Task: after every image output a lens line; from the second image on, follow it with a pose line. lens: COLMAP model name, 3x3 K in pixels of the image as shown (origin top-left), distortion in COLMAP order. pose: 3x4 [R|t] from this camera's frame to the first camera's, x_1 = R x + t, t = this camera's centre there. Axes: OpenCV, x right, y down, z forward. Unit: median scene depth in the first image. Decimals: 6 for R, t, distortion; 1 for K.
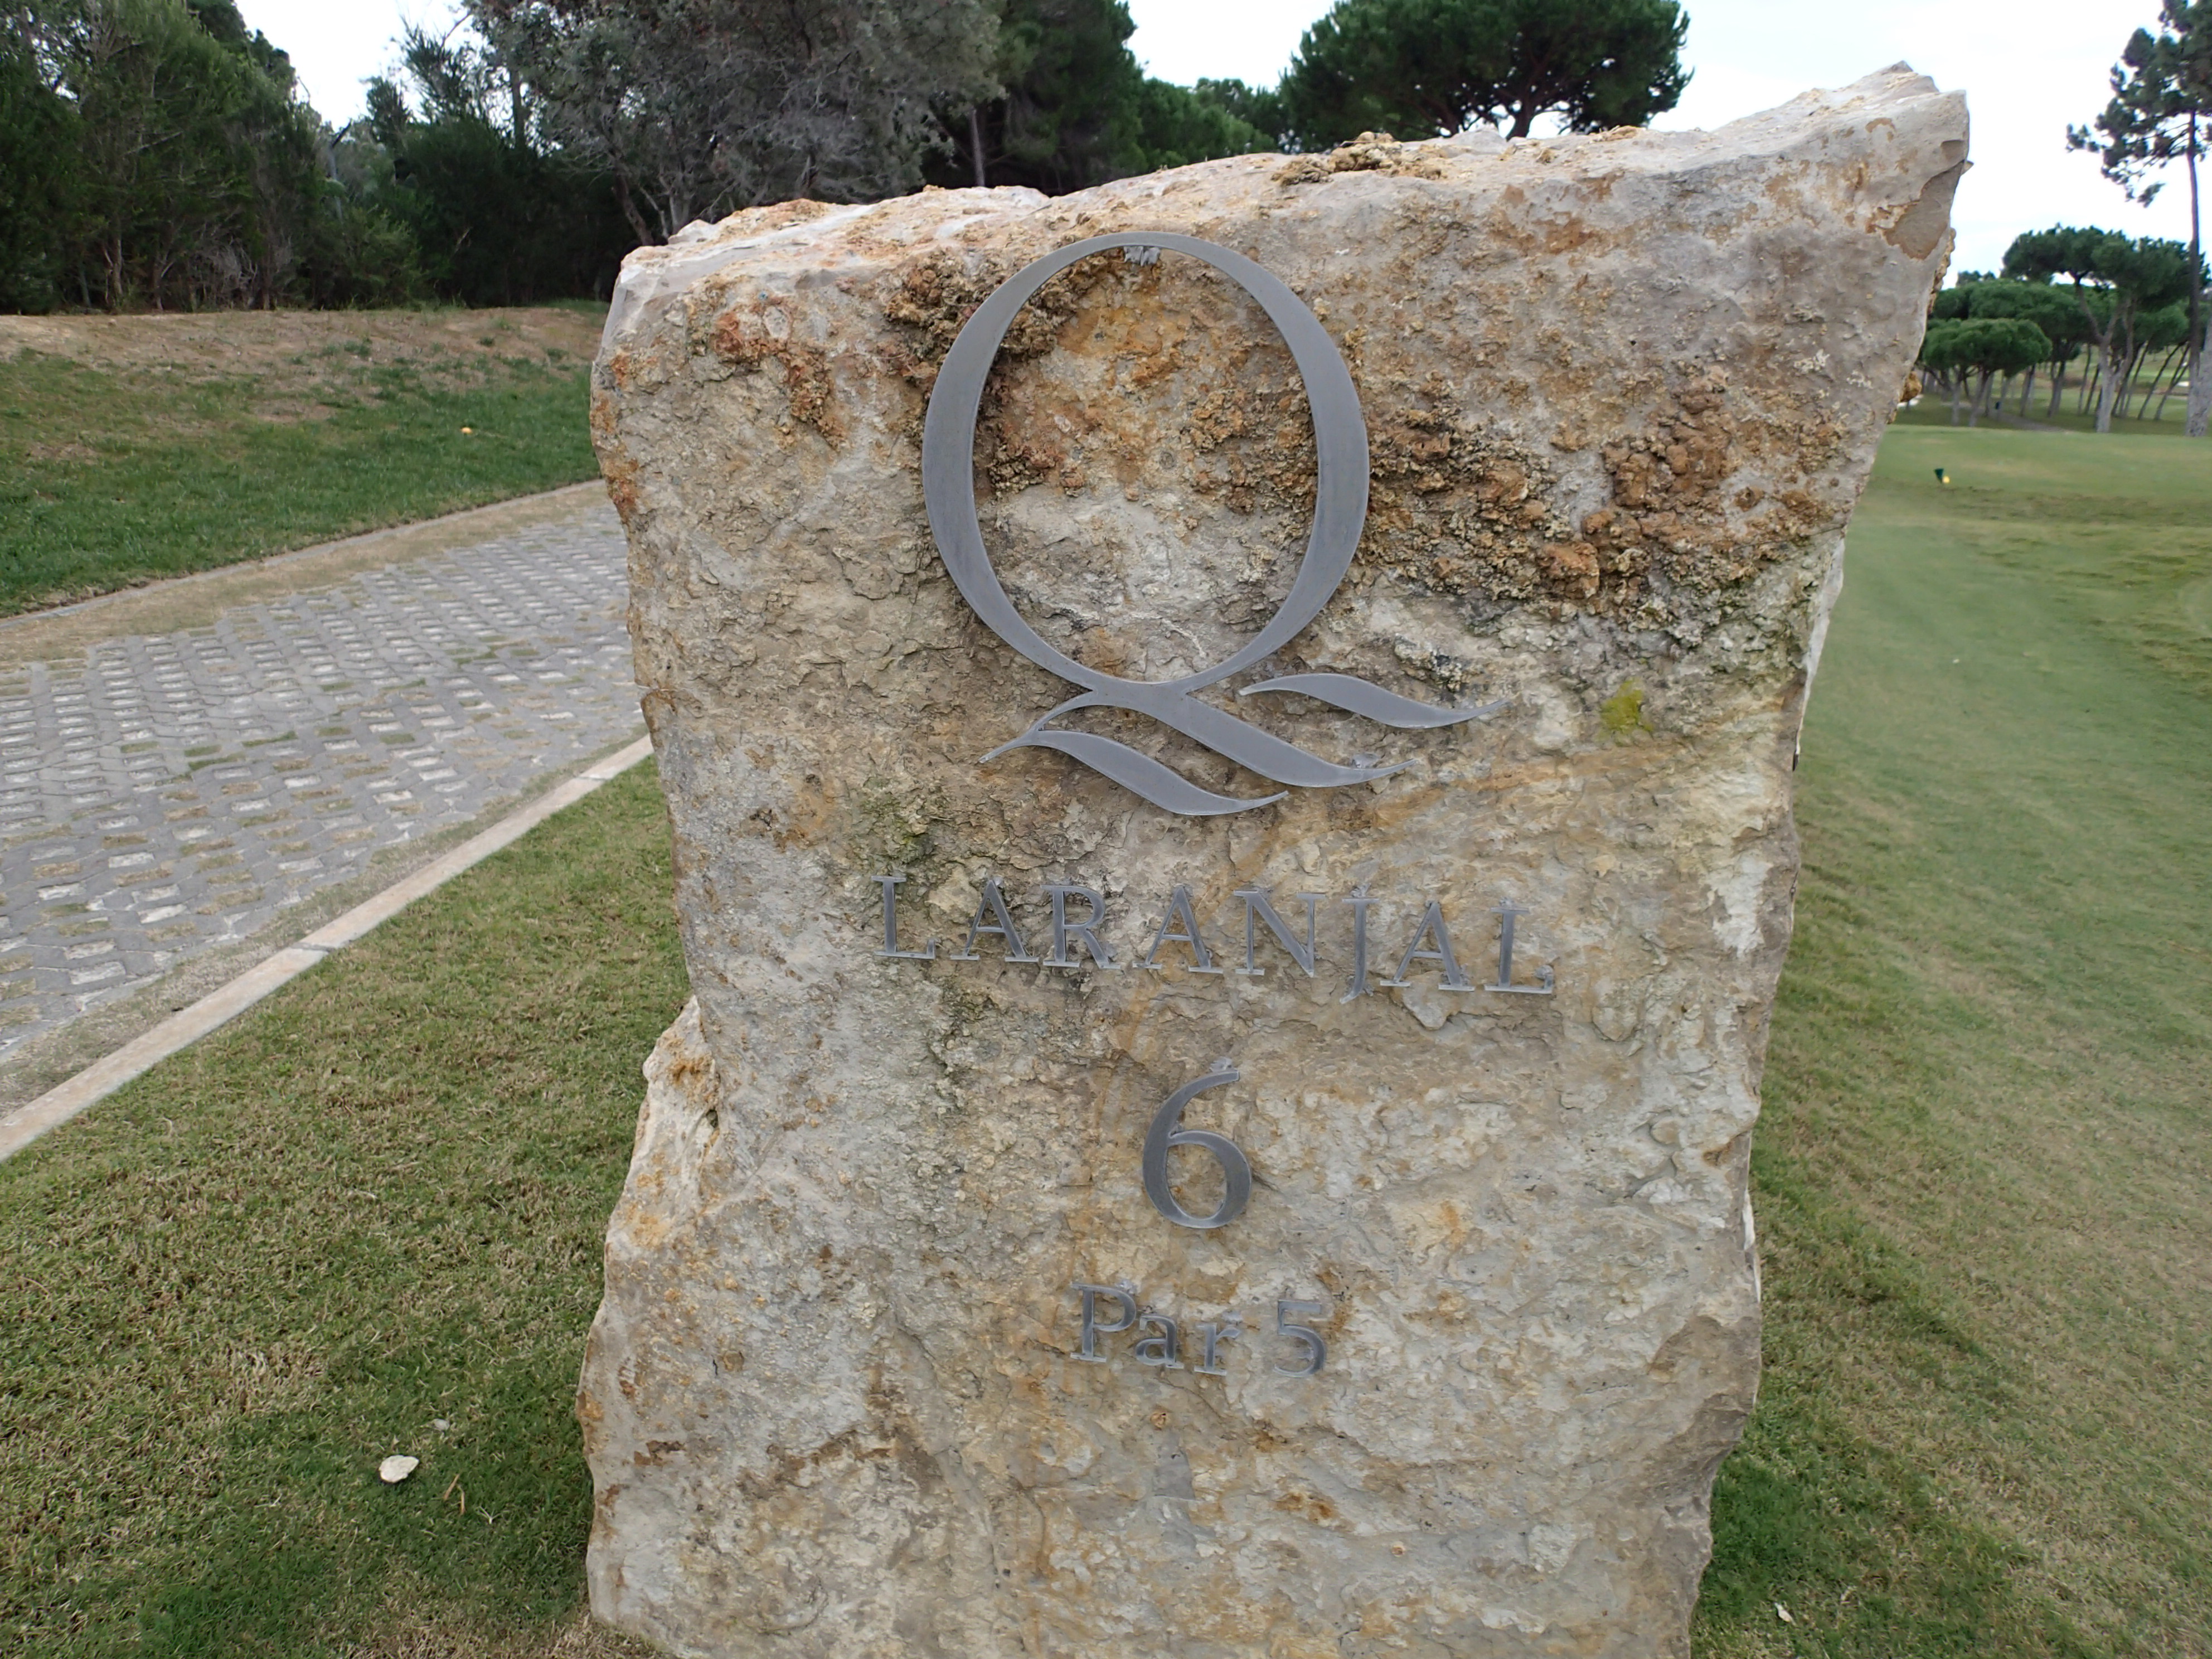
lens RADIAL K [[1621.1, 0, 1106.0], [0, 1621.1, 825.4], [0, 0, 1]] dist [-0.006454, 0.002710]
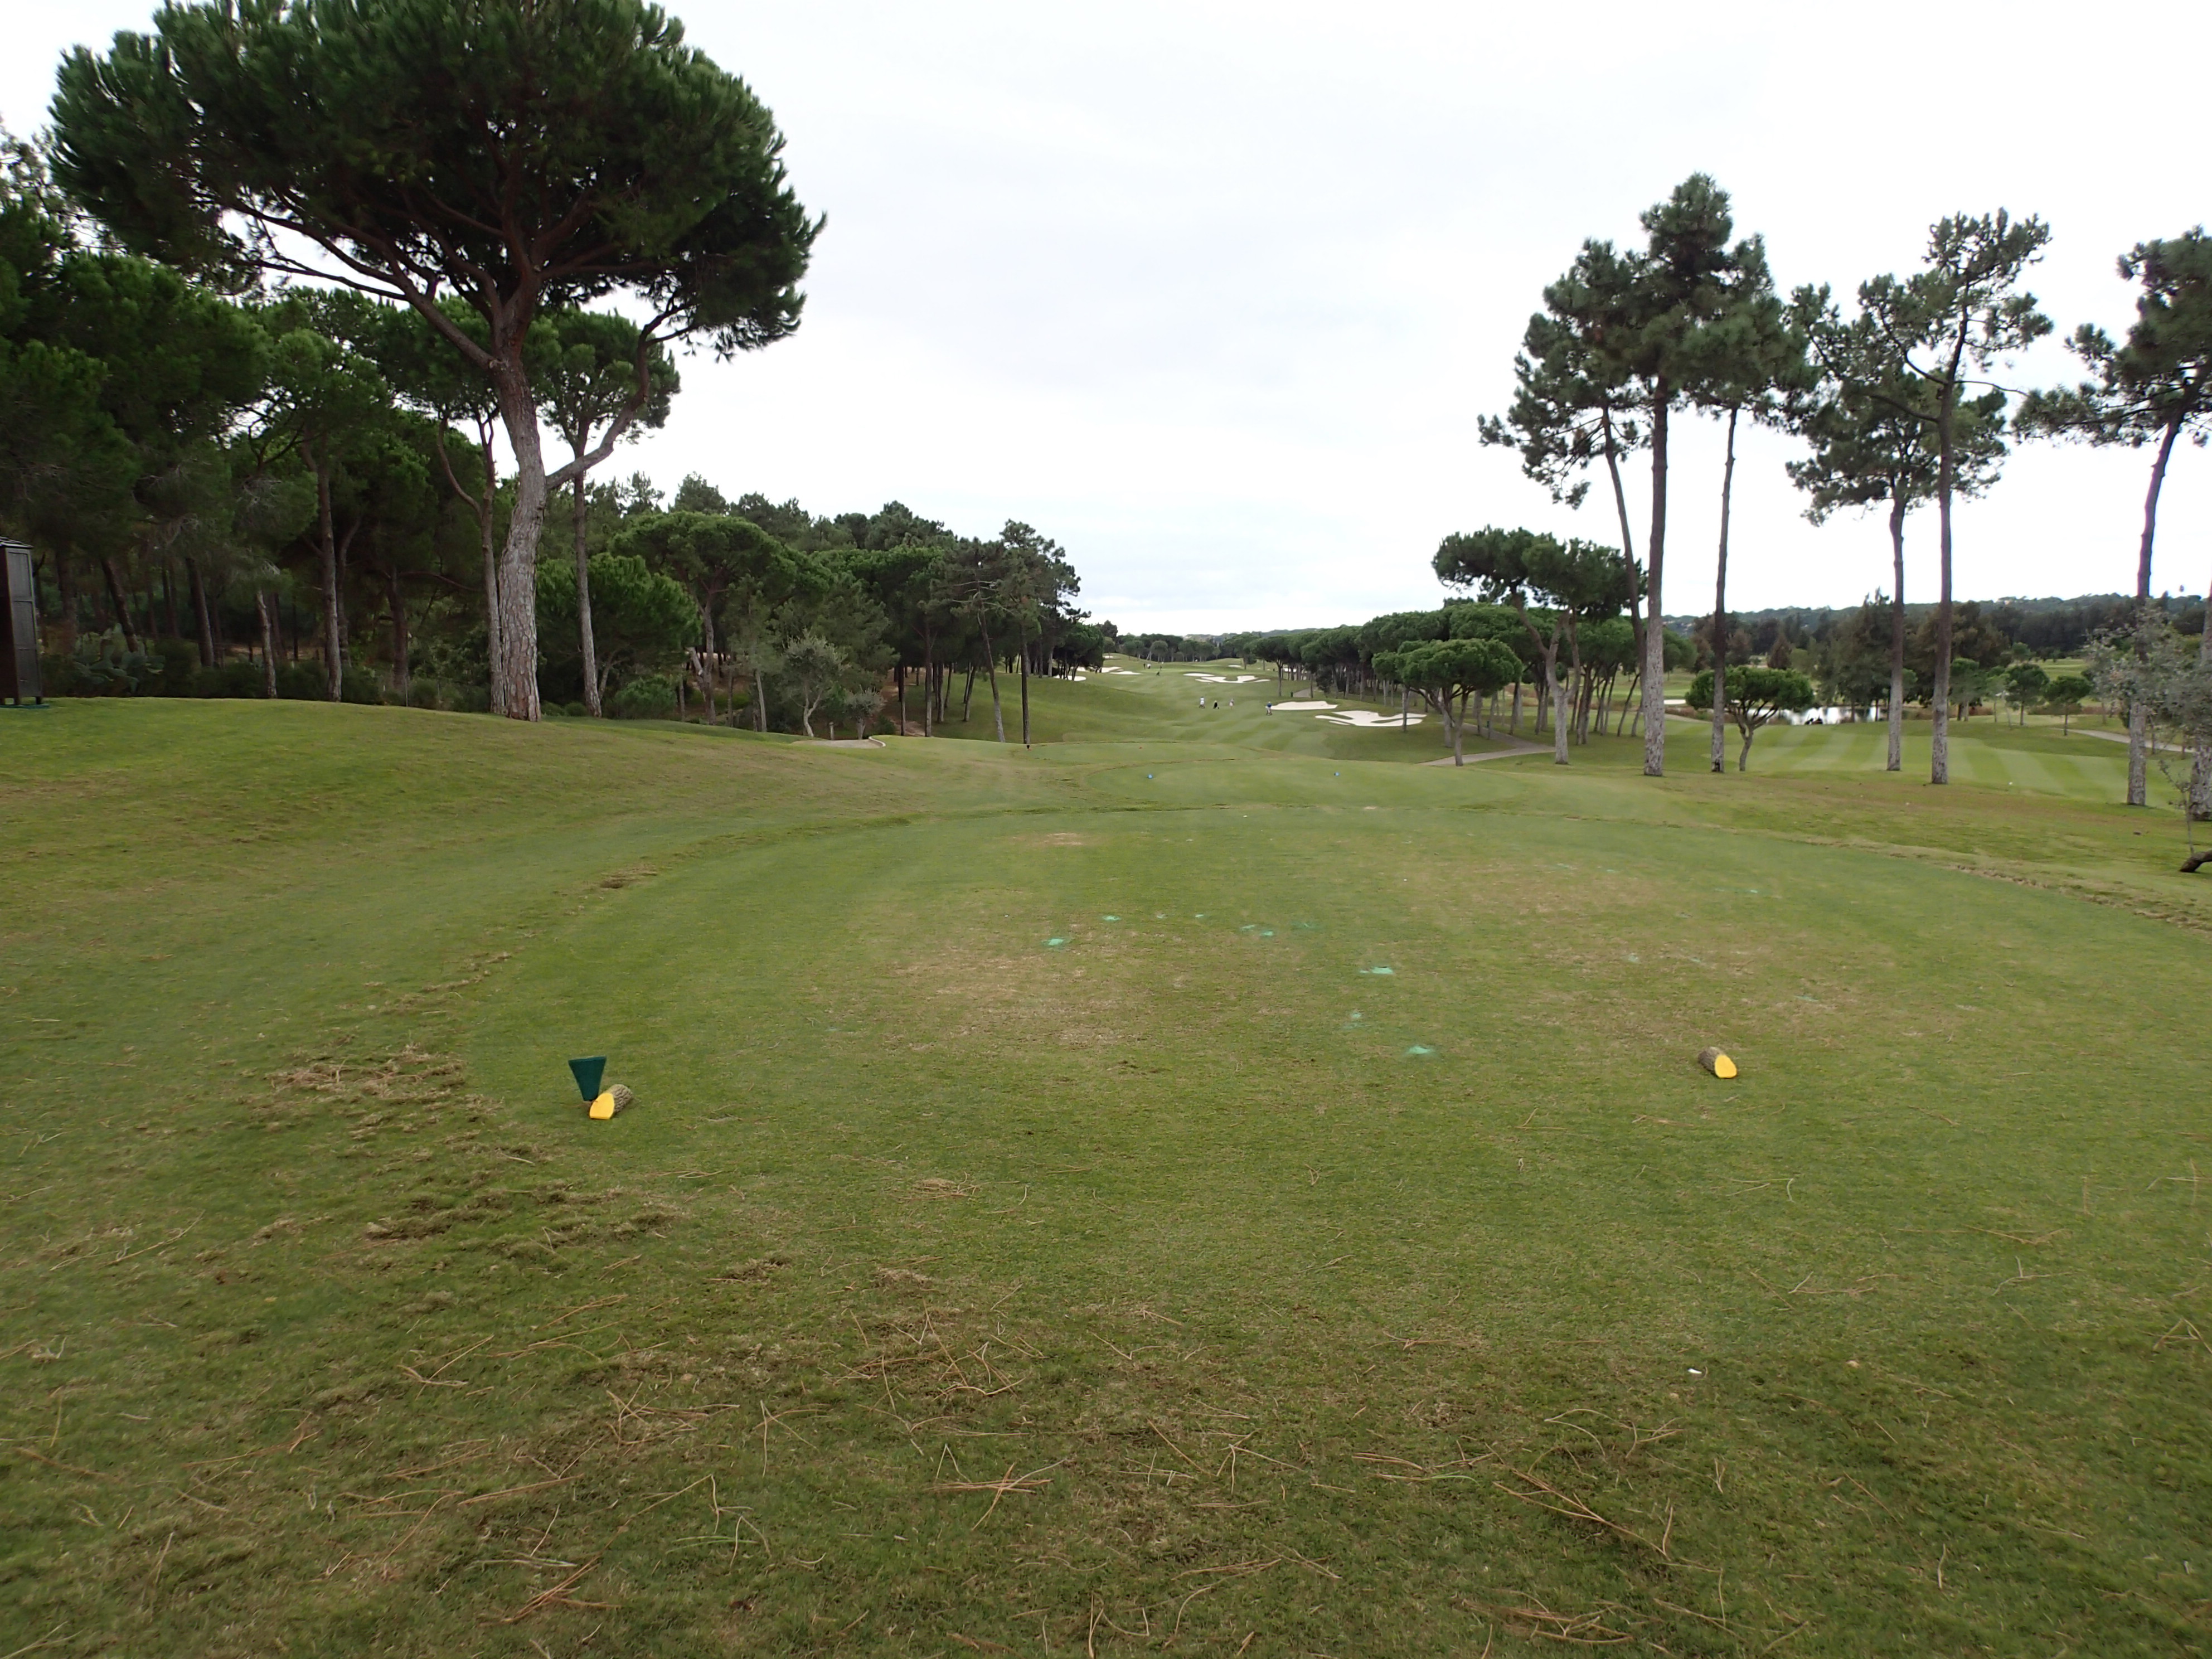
lens RADIAL K [[1621.1, 0, 1106.5], [0, 1621.1, 830.5], [0, 0, 1]] dist [-0.006454, 0.002710]
pose [[0.971048, -0.032645, 0.236642, 0.178137], [0.077726, 0.979892, -0.183767, -0.065597], [-0.225885, 0.196840, 0.954060, 0.244278]]
